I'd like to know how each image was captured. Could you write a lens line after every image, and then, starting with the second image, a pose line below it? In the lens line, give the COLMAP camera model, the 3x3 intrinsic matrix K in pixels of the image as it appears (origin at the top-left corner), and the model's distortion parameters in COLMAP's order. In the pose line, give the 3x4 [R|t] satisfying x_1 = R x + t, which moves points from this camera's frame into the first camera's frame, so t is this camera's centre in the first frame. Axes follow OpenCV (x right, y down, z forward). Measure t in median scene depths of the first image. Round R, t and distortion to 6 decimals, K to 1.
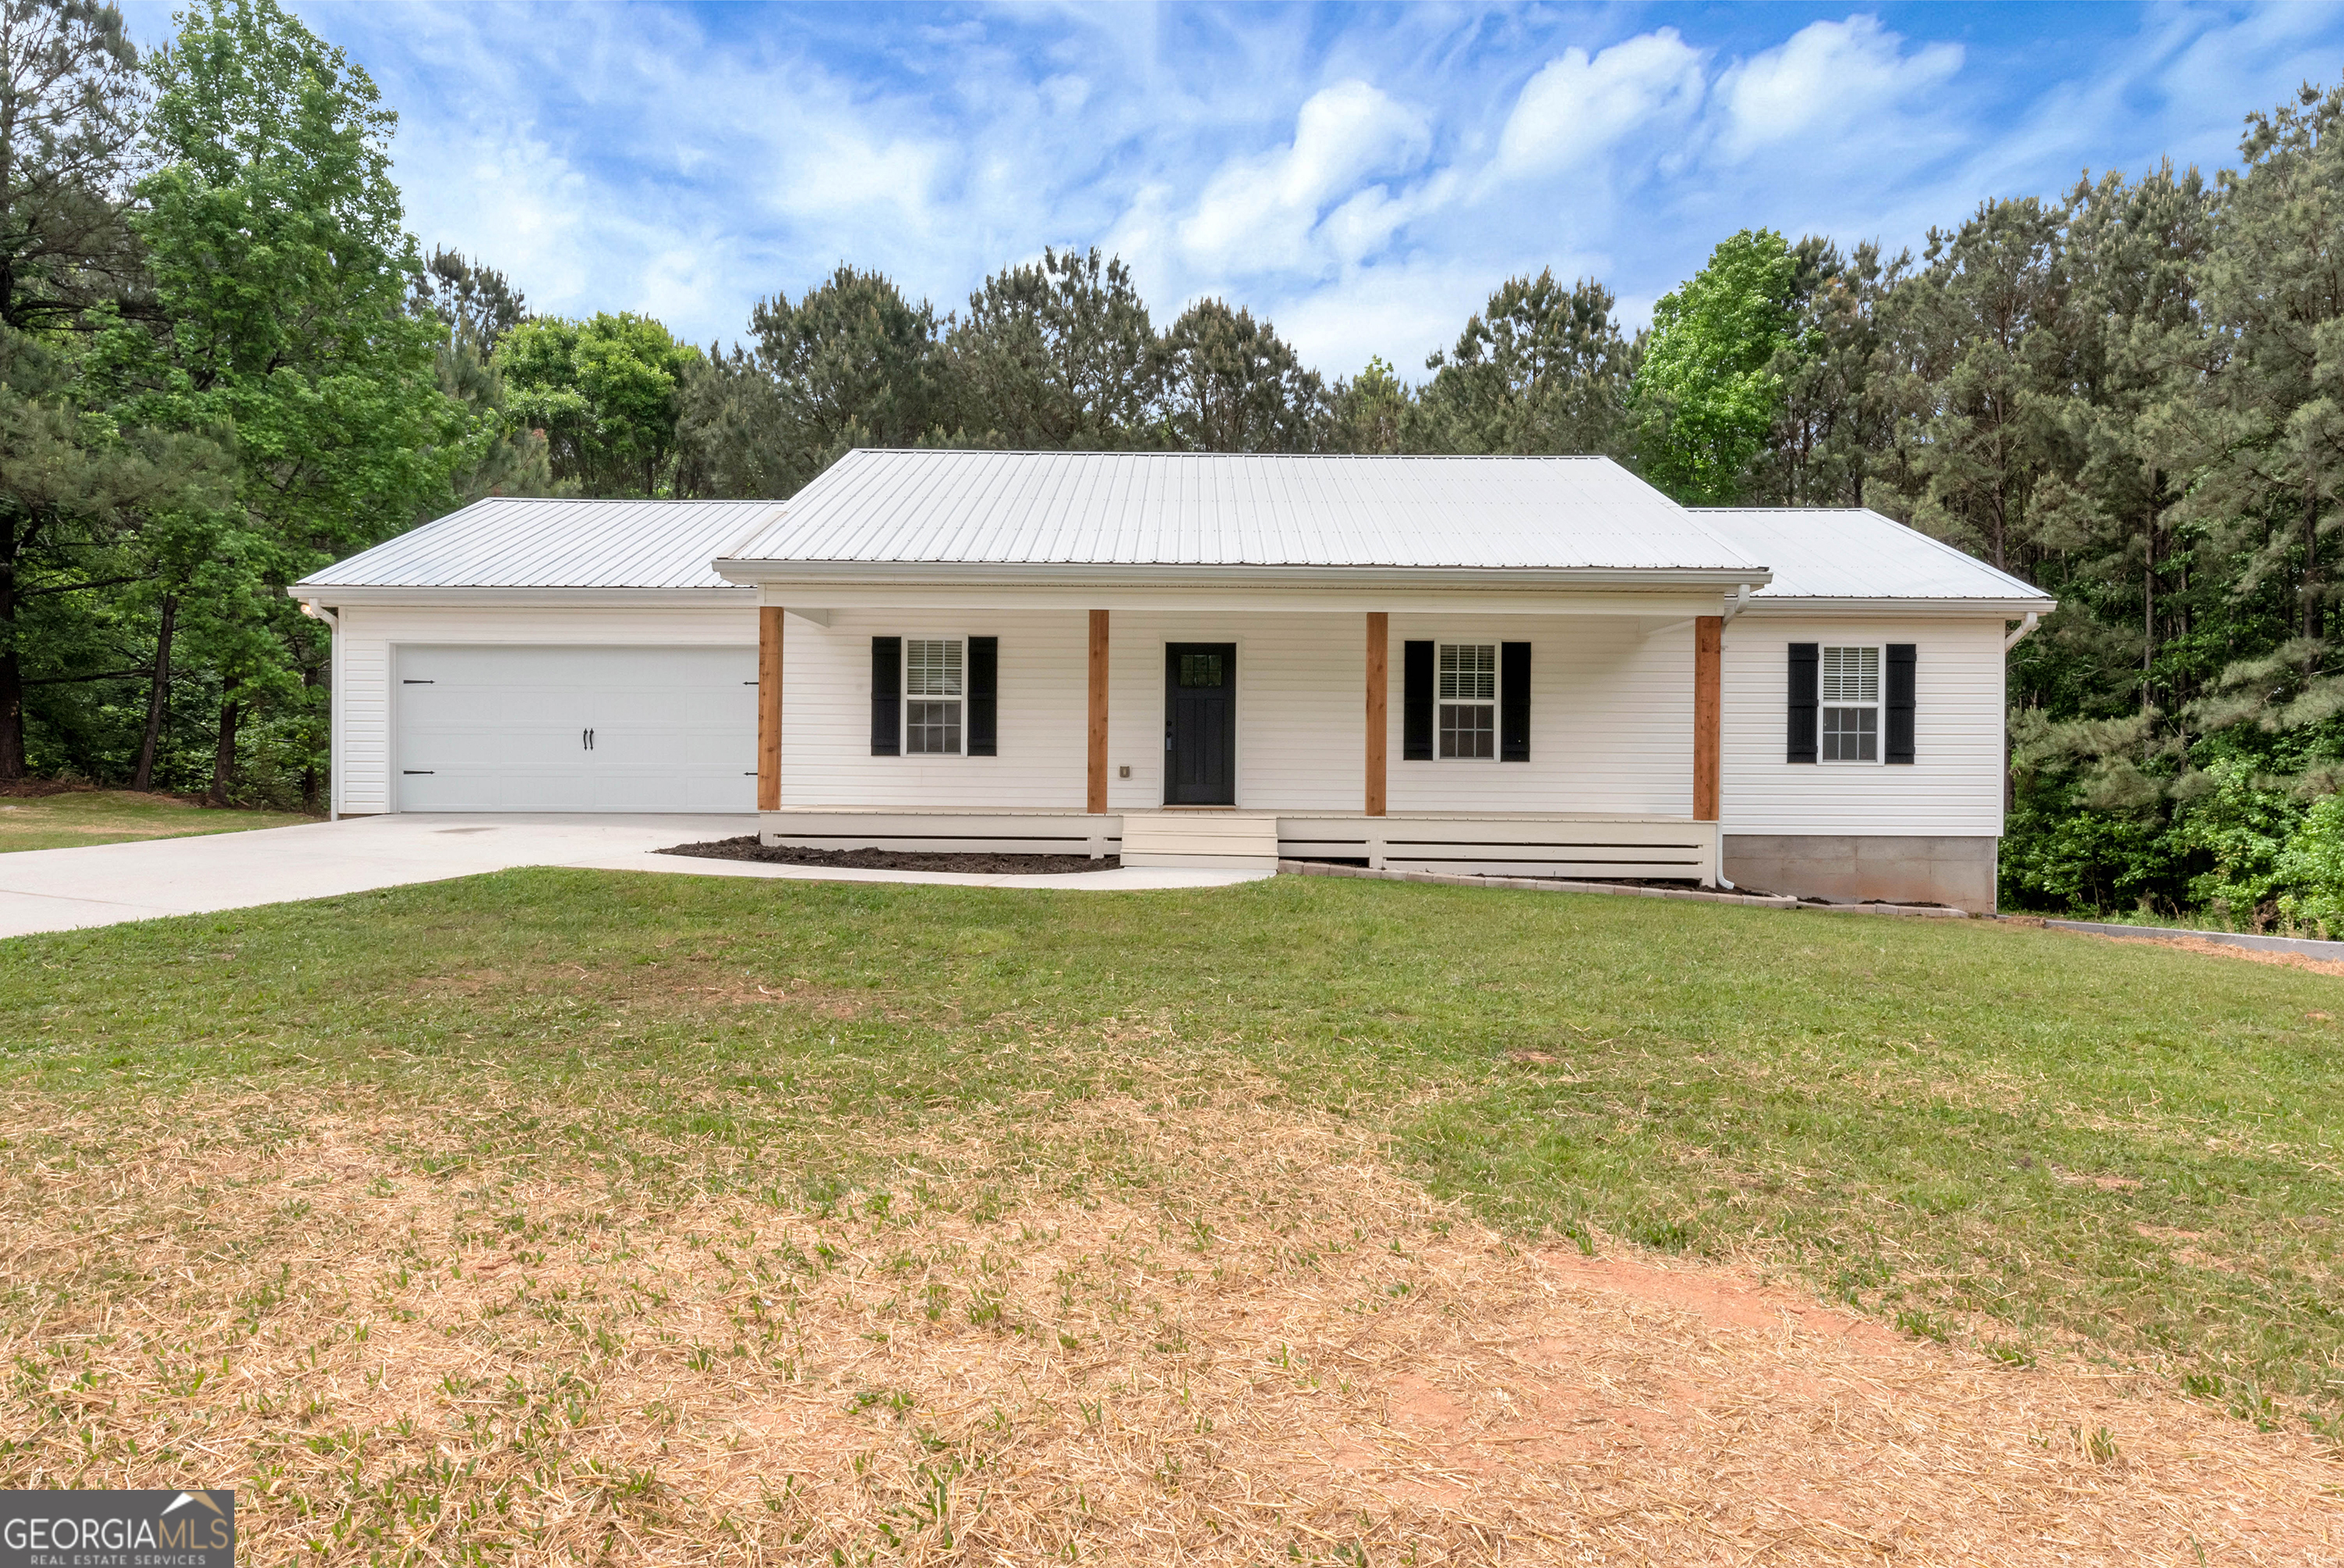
lens RADIAL K [[1445.7, 0, 1172.2], [0, 1445.7, 797.7], [0, 0, 1]] dist [-0.002963, 0.005258]
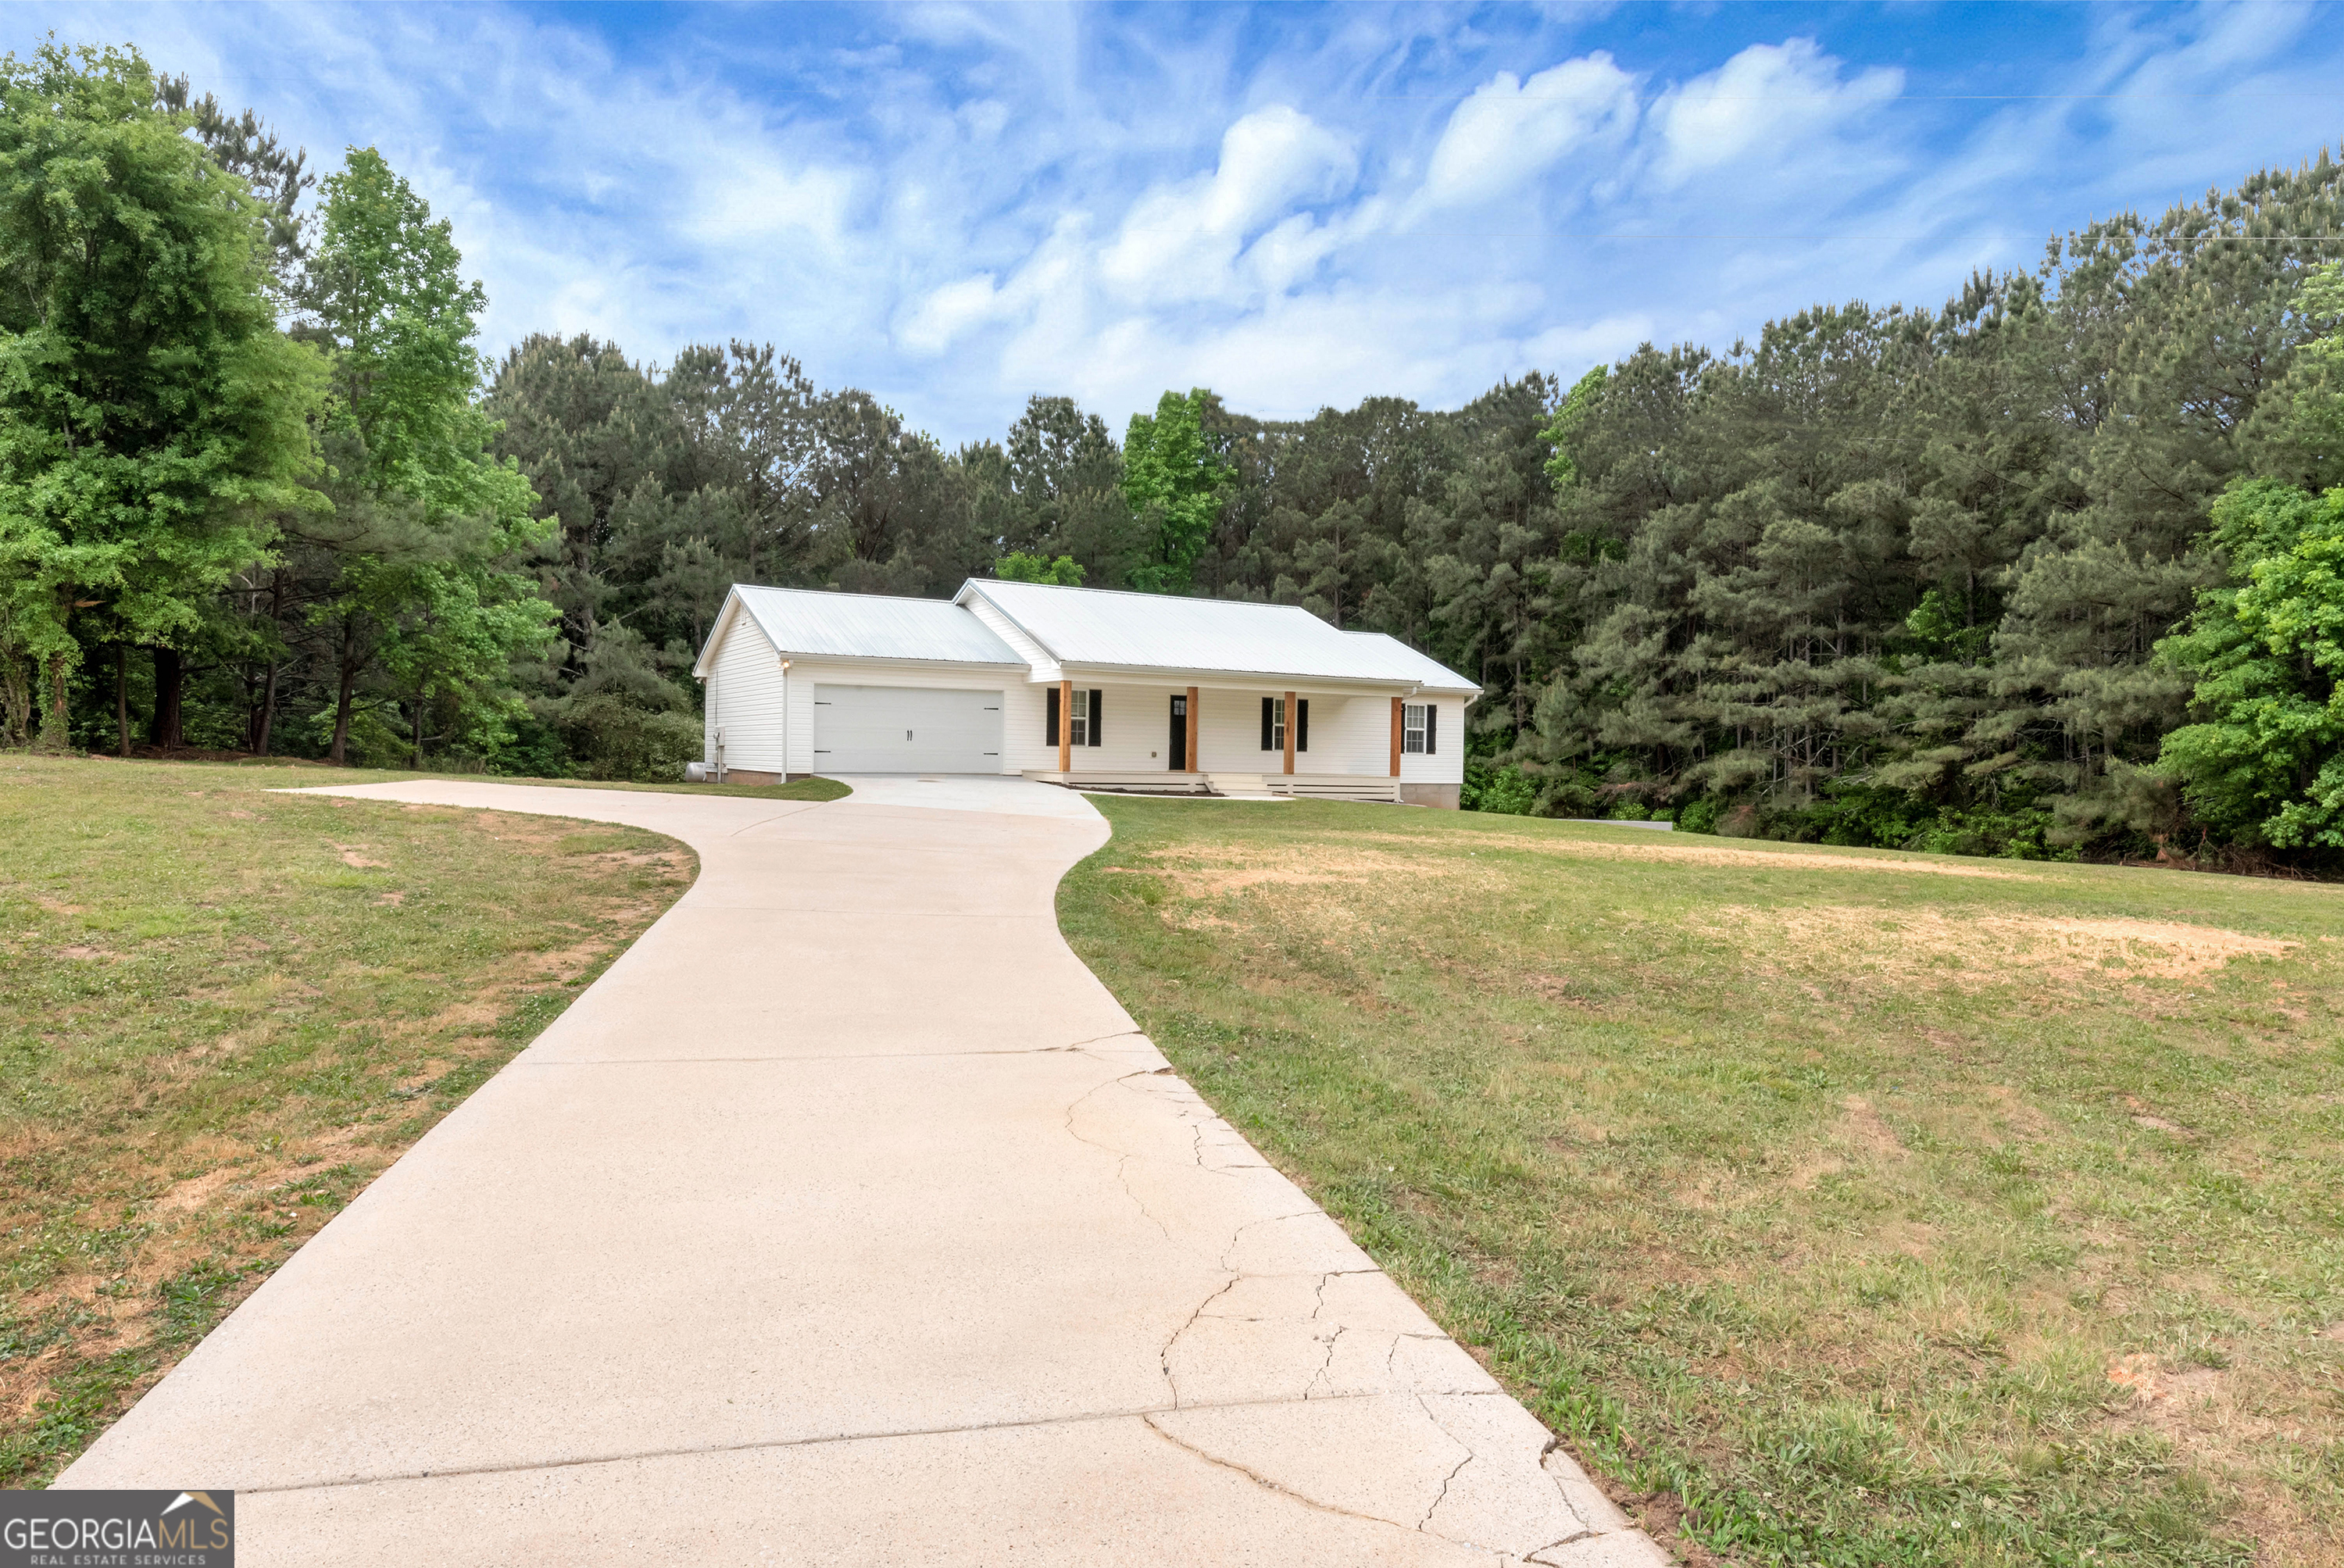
lens RADIAL K [[1445.7, 0, 1171.7], [0, 1445.7, 781.9], [0, 0, 1]] dist [-0.002963, 0.005258]
pose [[0.866573, -0.000485, 0.499049, -1.080950], [-0.004905, 0.999943, 0.009489, 0.002563], [-0.499026, -0.010671, 0.866522, -0.885933]]
